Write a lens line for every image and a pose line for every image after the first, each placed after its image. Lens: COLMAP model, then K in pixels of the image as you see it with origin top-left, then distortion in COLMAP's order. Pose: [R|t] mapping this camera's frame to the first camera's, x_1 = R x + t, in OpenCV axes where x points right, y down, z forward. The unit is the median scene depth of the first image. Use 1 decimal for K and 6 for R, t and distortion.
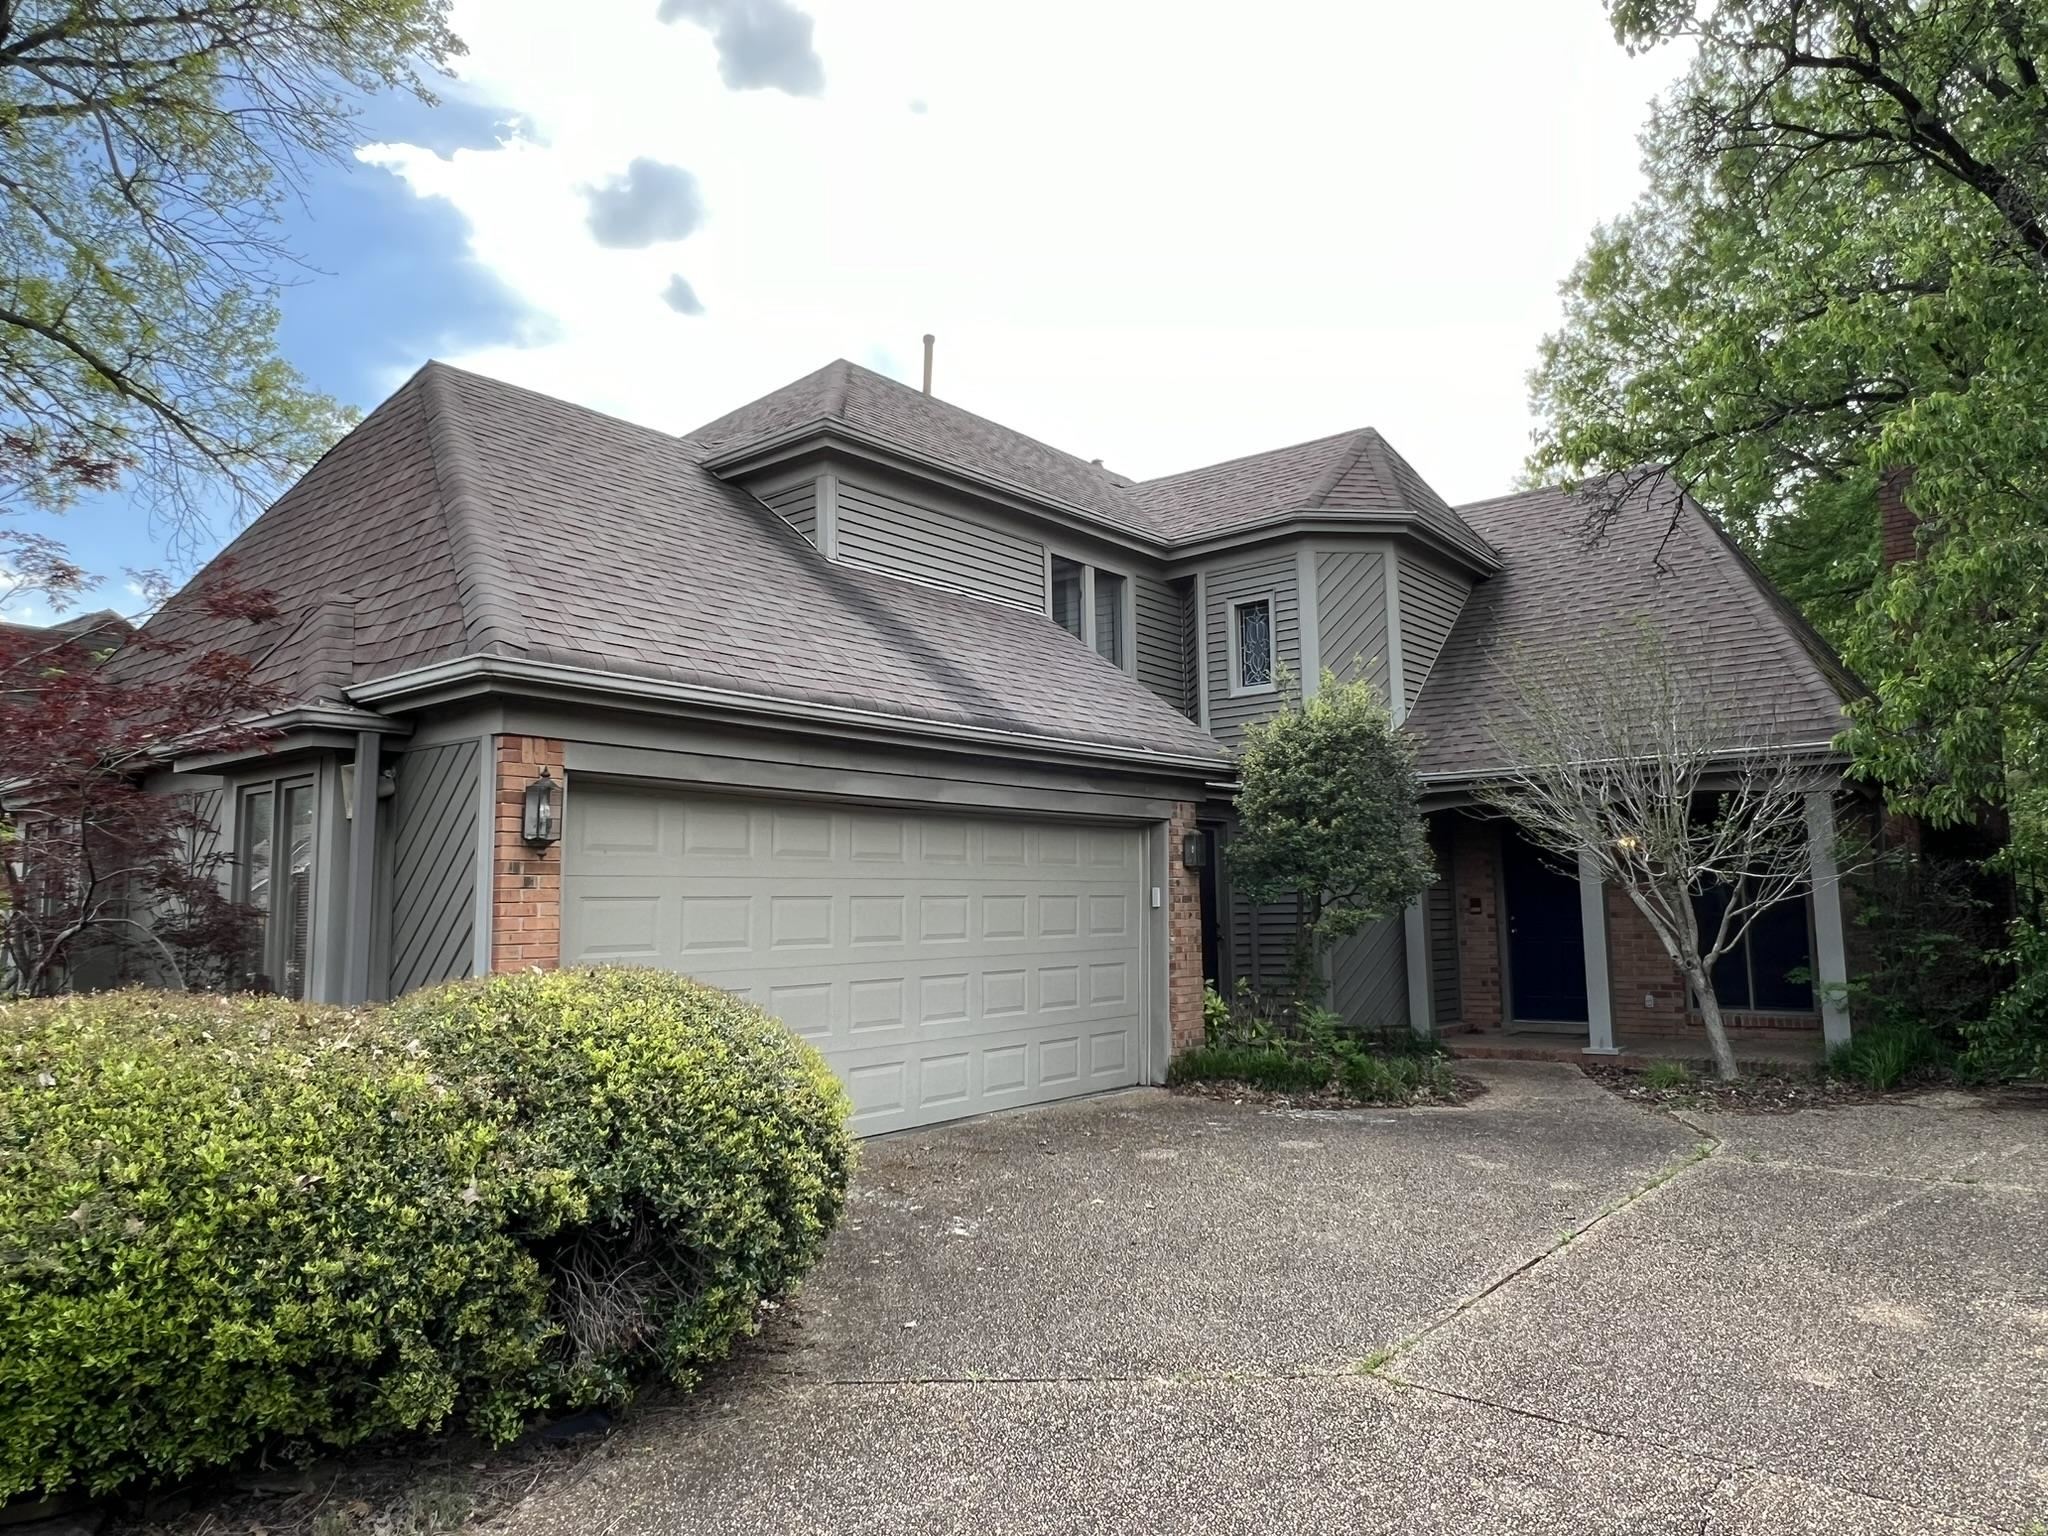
lens RADIAL K [[1334.4, 0, 1016.6], [0, 1334.4, 750.7], [0, 0, 1]] dist [-0.004562, 0.007672]
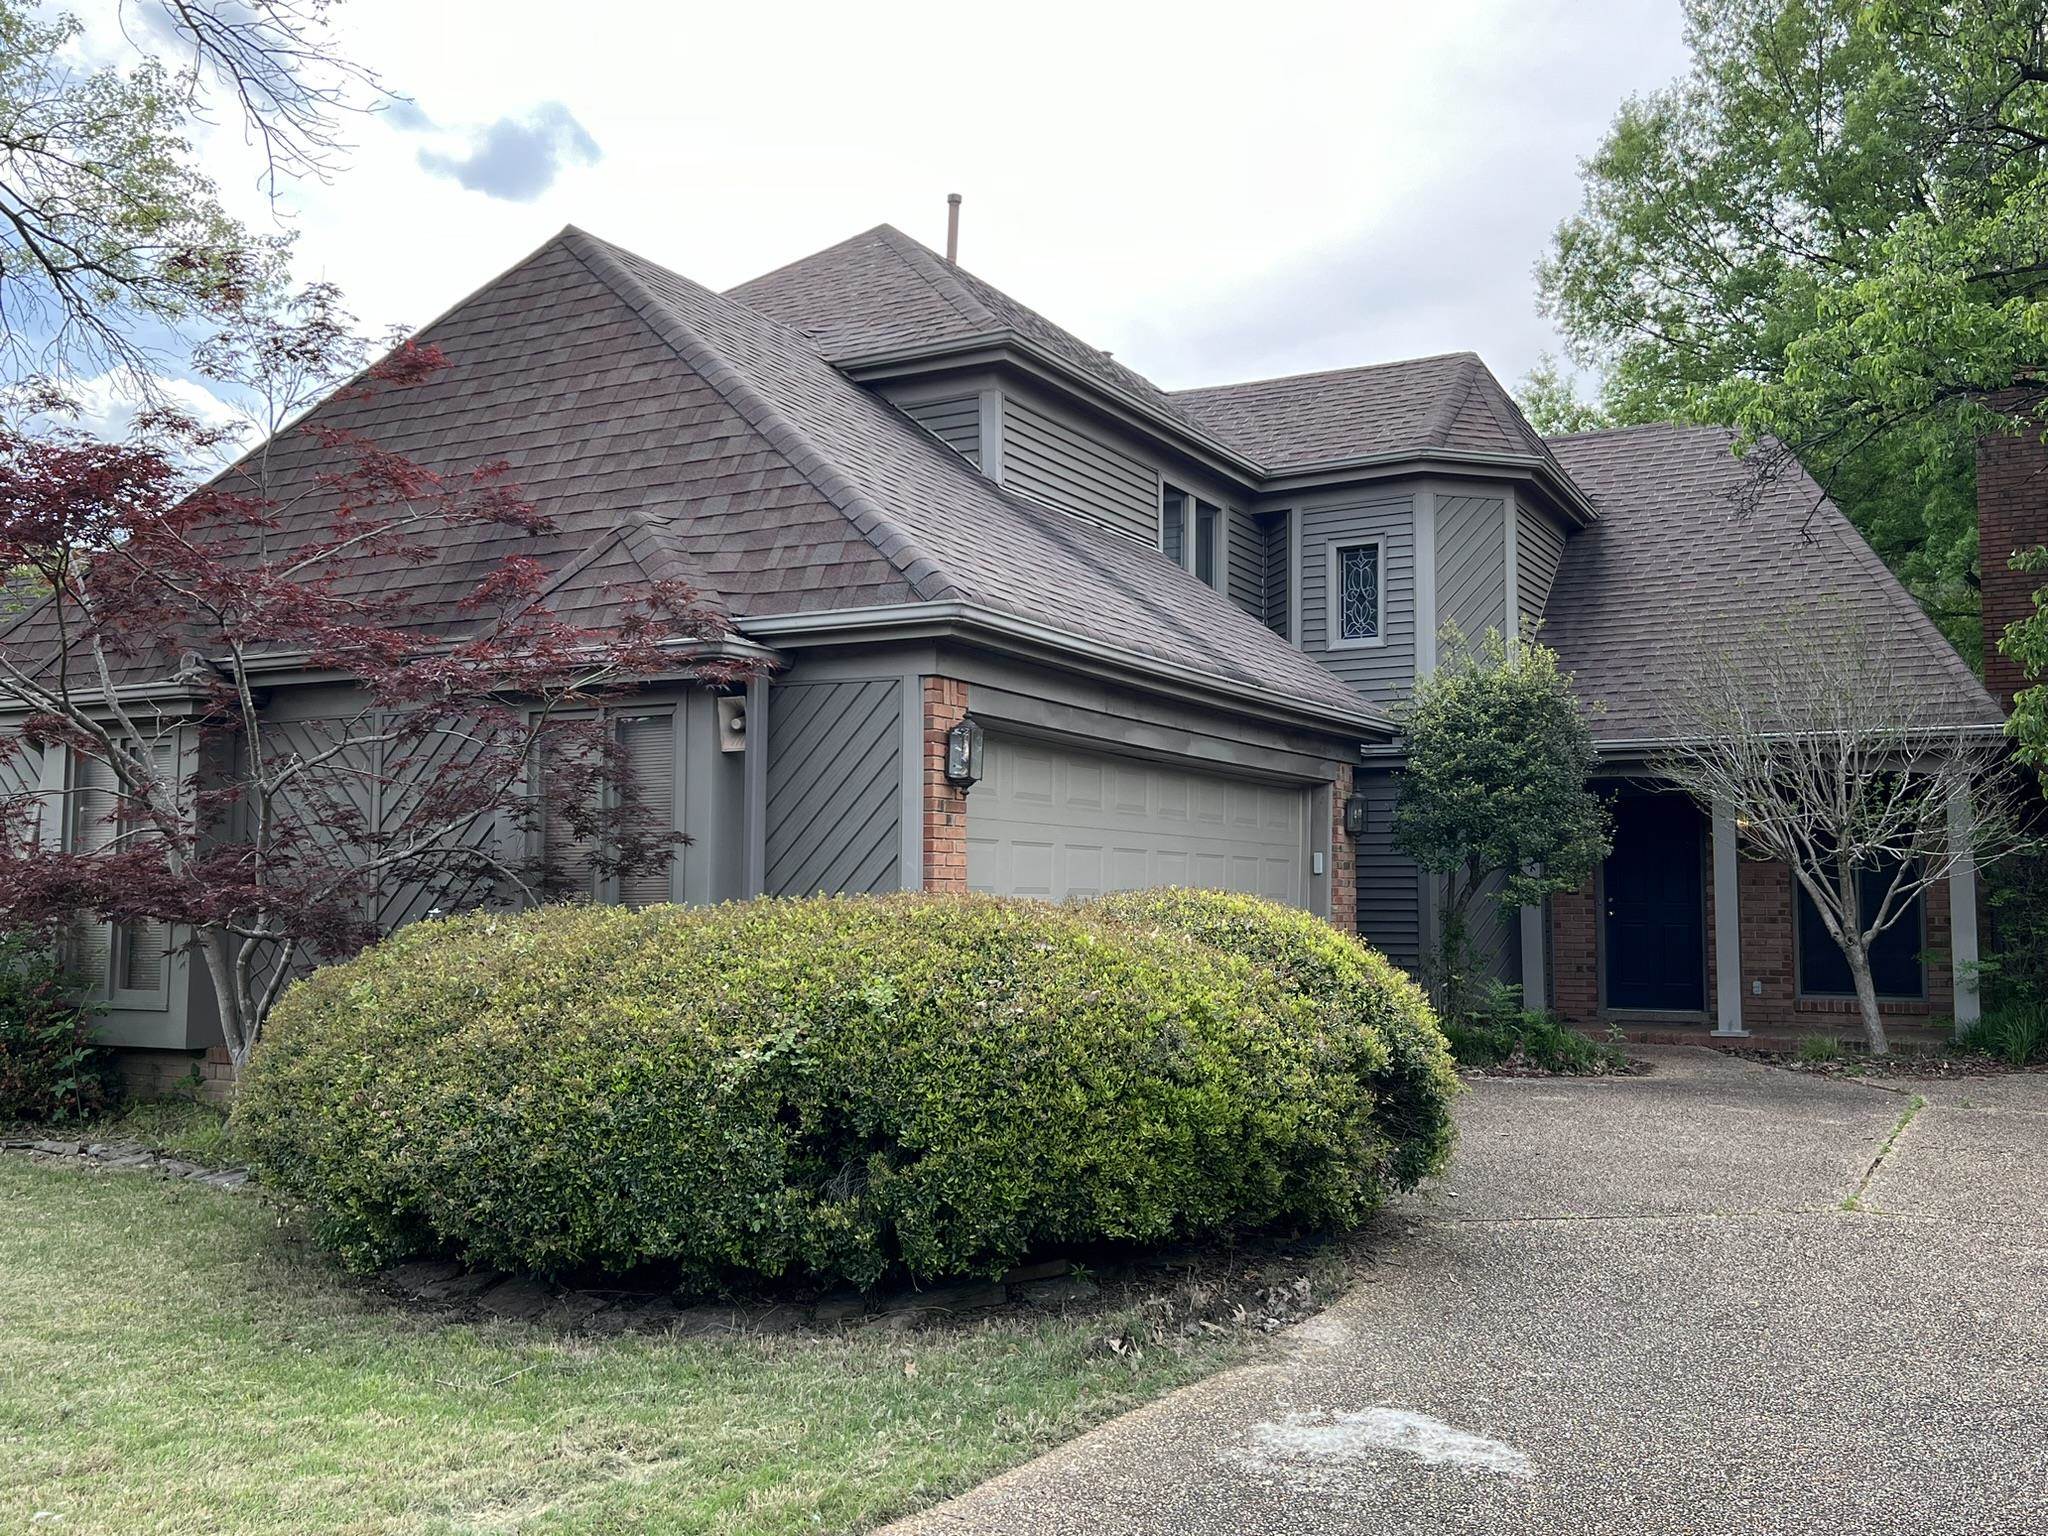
lens RADIAL K [[1825.3, 0, 1024.8], [0, 1825.3, 752.9], [0, 0, 1]] dist [0.052989, -0.090897]
pose [[0.983485, 0.034683, 0.177634, -0.333612], [-0.040701, 0.998710, 0.030351, 0.000922], [-0.176353, -0.037080, 0.983628, -0.234854]]
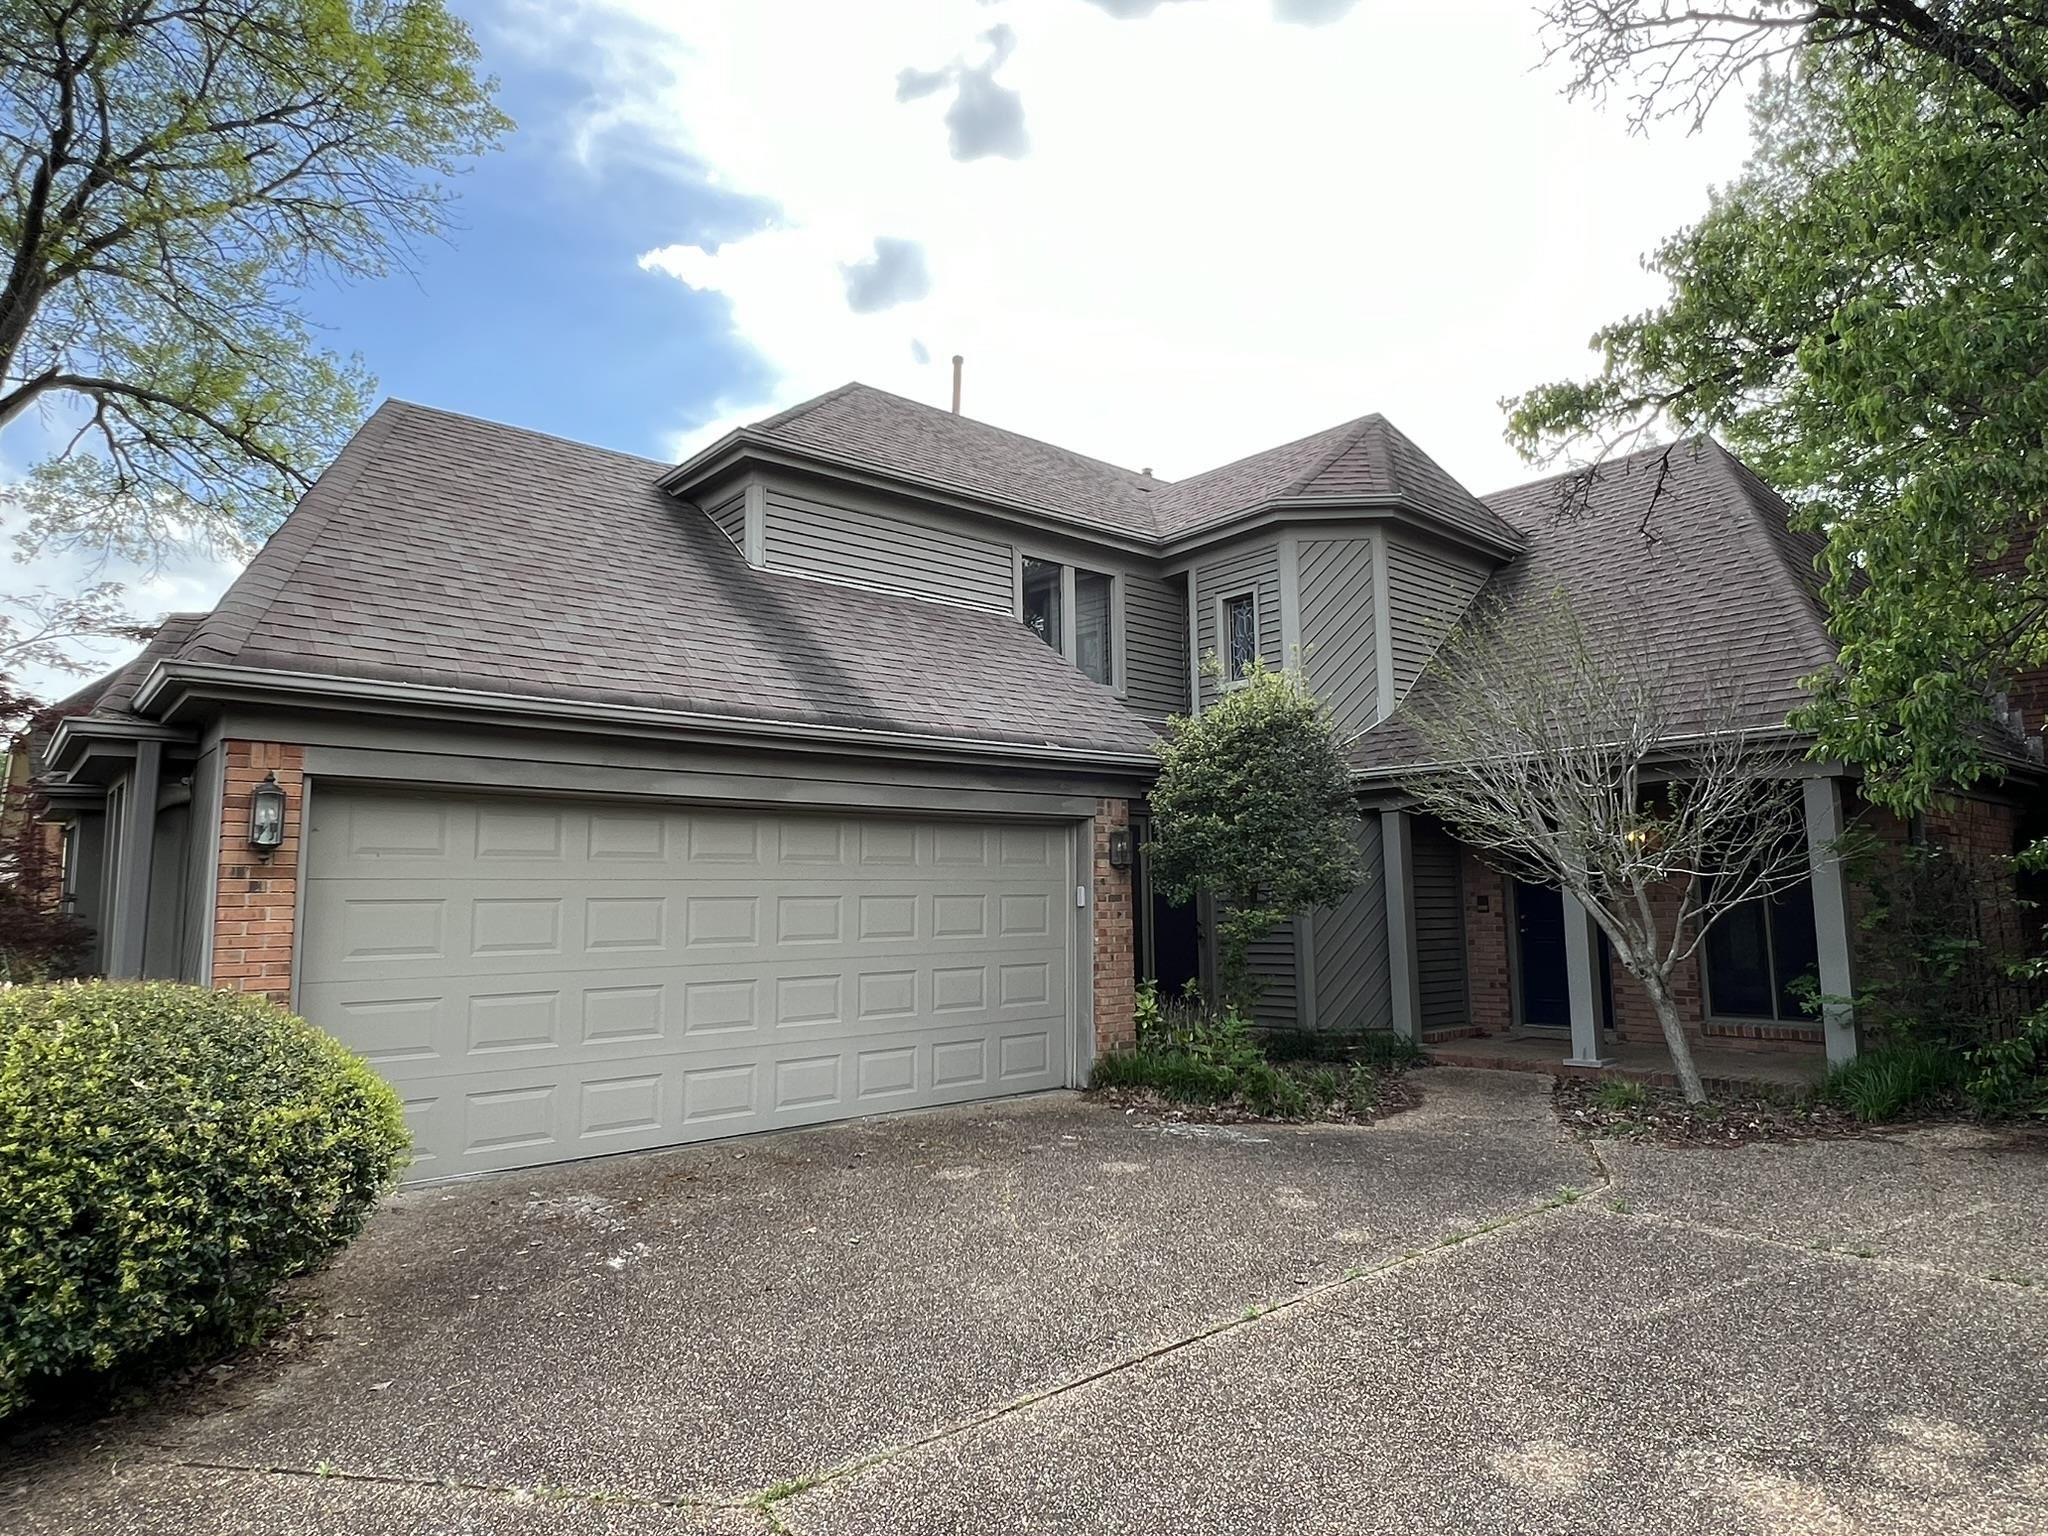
lens RADIAL K [[1202.4, 0, 1019.4], [0, 1202.4, 757.3], [0, 0, 1]] dist [-0.001054, 0.000406]
pose [[0.985211, -0.019011, -0.170290, 0.212786], [0.019071, 0.999817, -0.001282, 0.007999], [0.170283, -0.001984, 0.985393, 0.122555]]
